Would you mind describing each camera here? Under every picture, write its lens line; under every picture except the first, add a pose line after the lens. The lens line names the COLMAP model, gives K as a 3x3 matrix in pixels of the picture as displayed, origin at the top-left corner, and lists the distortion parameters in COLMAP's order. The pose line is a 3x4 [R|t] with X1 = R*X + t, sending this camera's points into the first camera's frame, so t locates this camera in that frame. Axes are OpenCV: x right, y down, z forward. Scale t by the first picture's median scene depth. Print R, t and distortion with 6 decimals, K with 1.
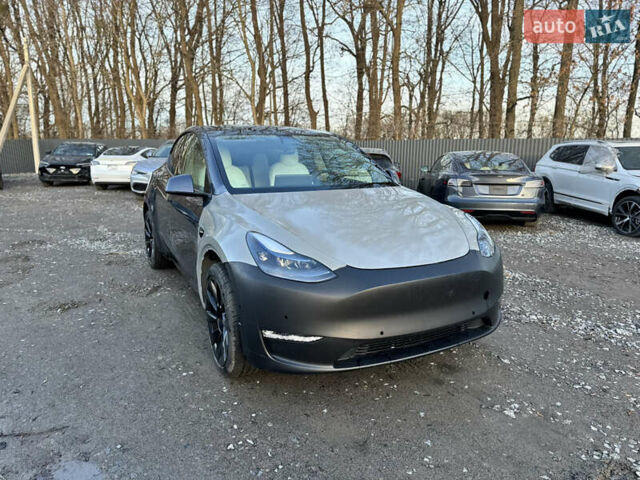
lens RADIAL K [[448.4, 0, 319.4], [0, 448.4, 239.8], [0, 0, 1]] dist [0.037068, -0.045691]
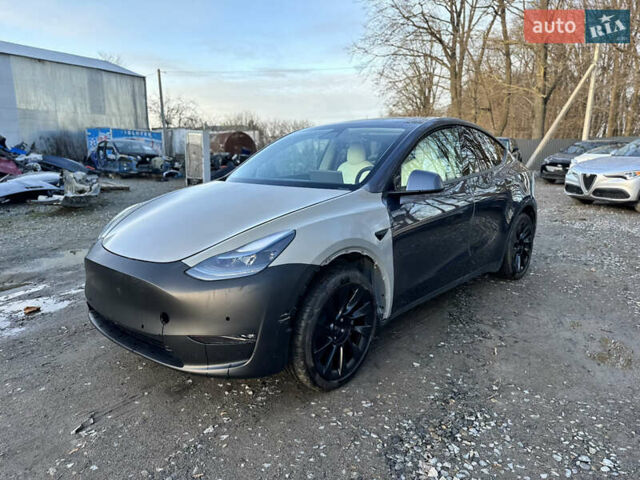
lens RADIAL K [[448.4, 0, 320.2], [0, 448.4, 243.1], [0, 0, 1]] dist [0.037068, -0.045691]
pose [[0.340486, 0.189942, -0.920864, 0.830025], [-0.181870, 0.974191, 0.133696, -0.119366], [0.922492, 0.121956, 0.366243, 0.654021]]
